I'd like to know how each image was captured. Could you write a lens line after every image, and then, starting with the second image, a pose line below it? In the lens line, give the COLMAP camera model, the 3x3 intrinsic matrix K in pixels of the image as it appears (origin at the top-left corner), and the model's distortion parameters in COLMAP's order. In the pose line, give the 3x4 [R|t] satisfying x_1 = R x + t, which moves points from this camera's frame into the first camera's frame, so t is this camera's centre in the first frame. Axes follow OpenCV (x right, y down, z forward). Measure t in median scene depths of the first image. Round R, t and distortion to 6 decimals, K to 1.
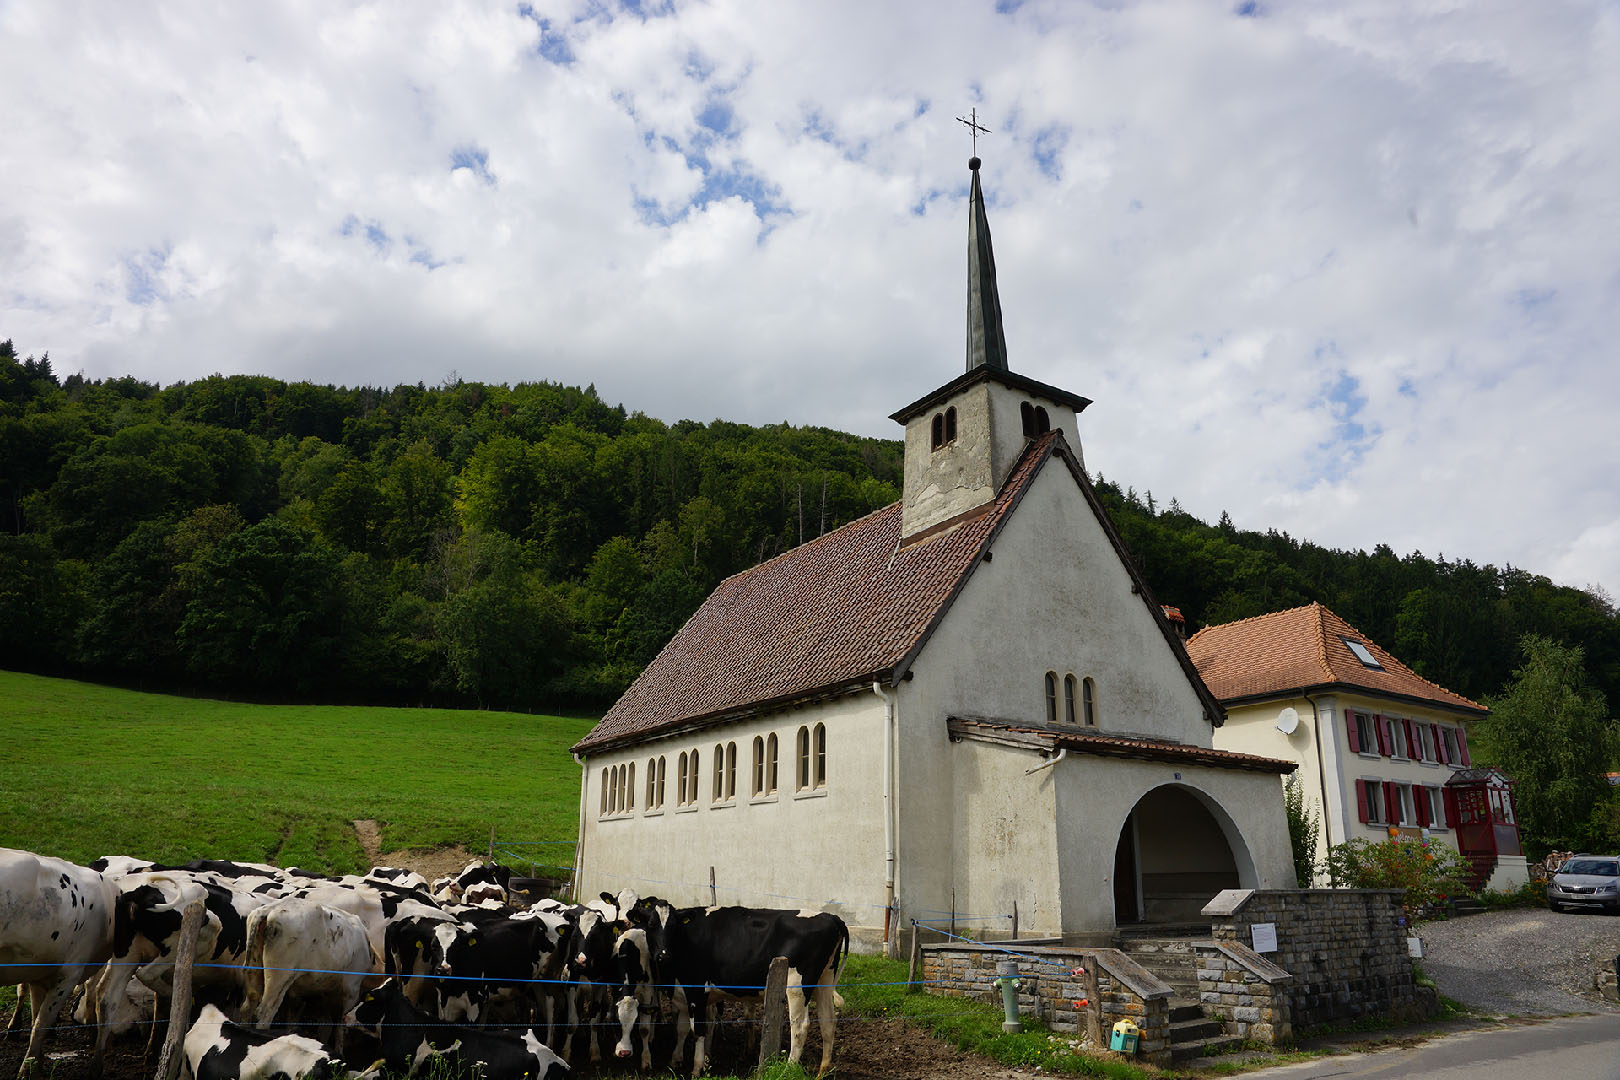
lens RADIAL K [[1118.4, 0, 822.0], [0, 1118.4, 537.6], [0, 0, 1]] dist [-0.103398, 0.082405]
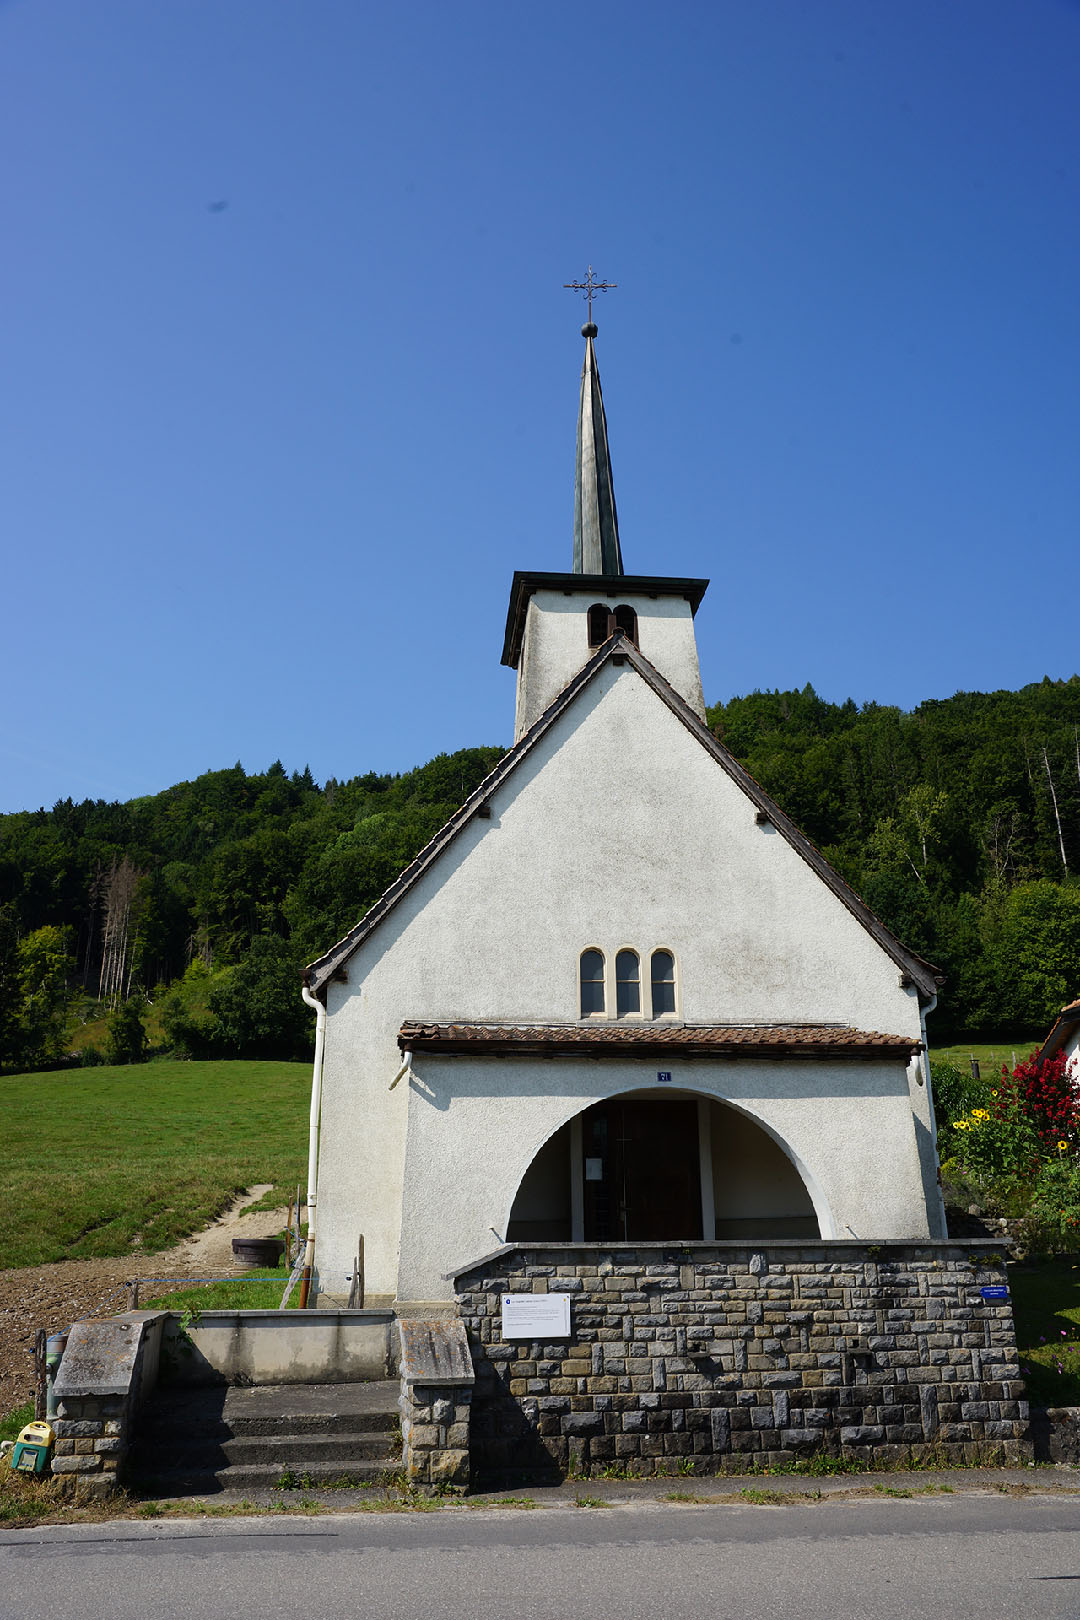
lens RADIAL K [[1228.5, 0, 542.0], [0, 1228.5, 813.1], [0, 0, 1]] dist [-0.040013, 0.011687]
pose [[0.877983, -0.175658, -0.445297, 0.420310], [0.159738, 0.984428, -0.073379, 0.064519], [0.451253, -0.006705, 0.892371, 0.183295]]
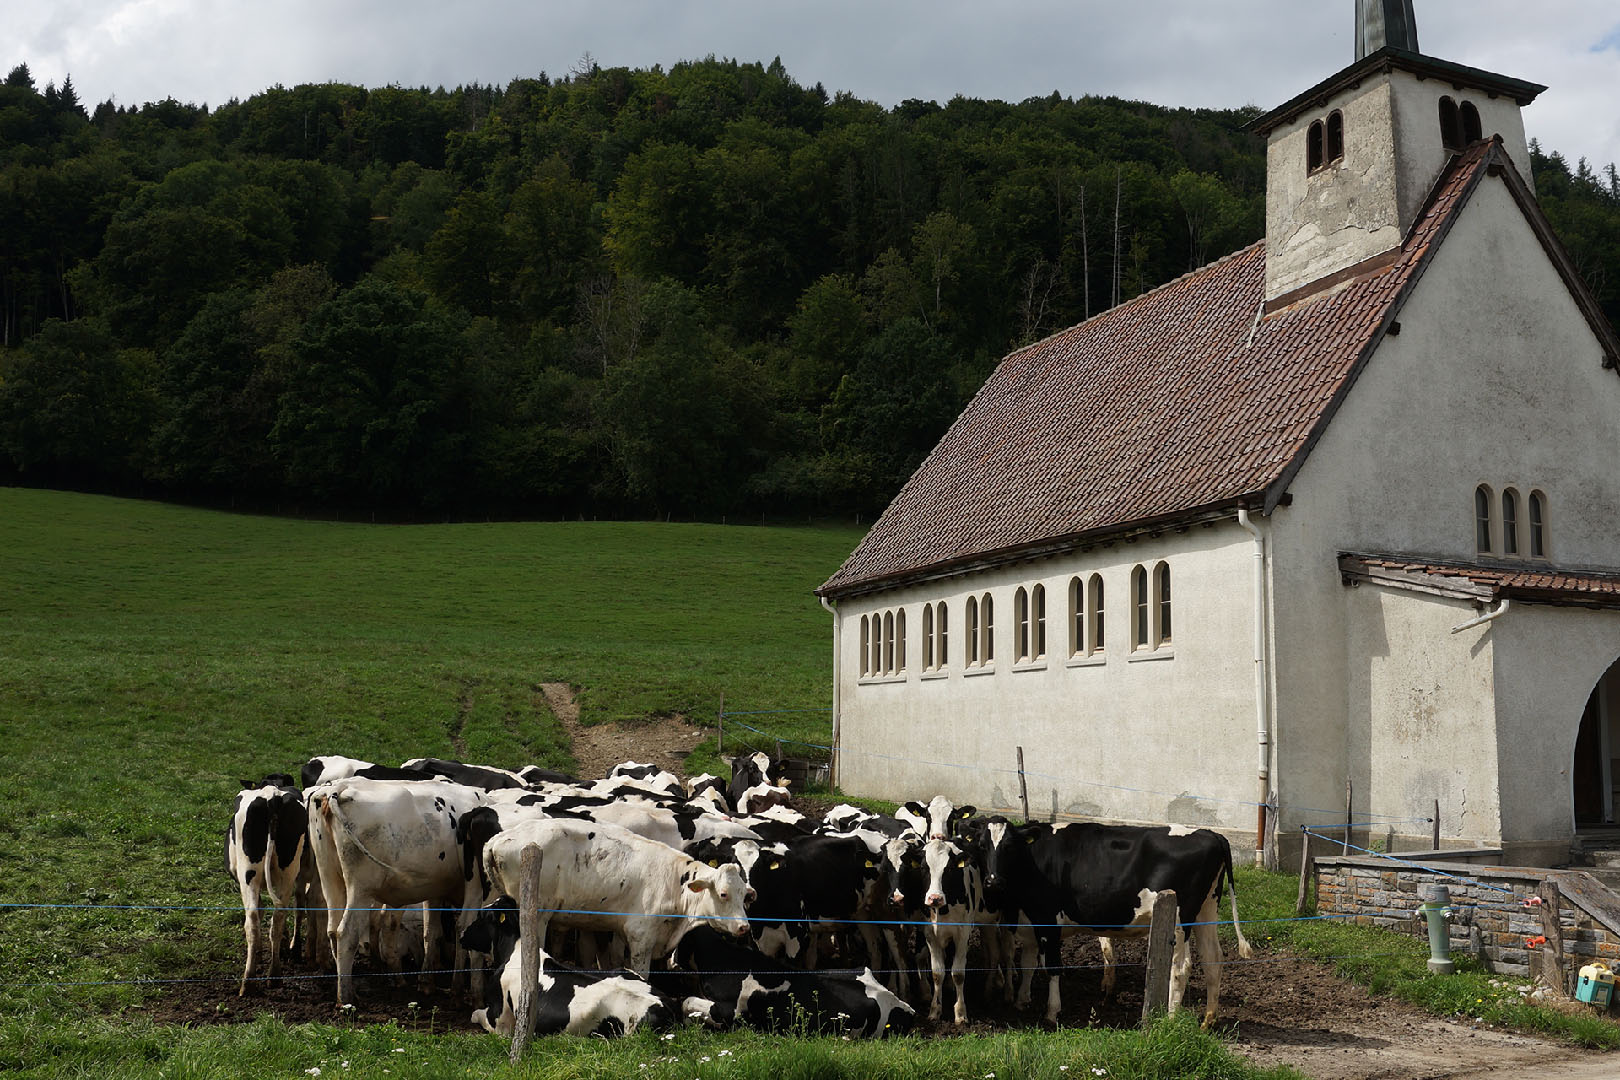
lens RADIAL K [[1567.0, 0, 824.5], [0, 1567.0, 539.7], [0, 0, 1]] dist [-0.075738, 0.000000]
pose [[0.982330, -0.022892, -0.185752, -0.021303], [0.054844, 0.984132, 0.168750, -0.027687], [0.178942, -0.175956, 0.967998, -0.038680]]
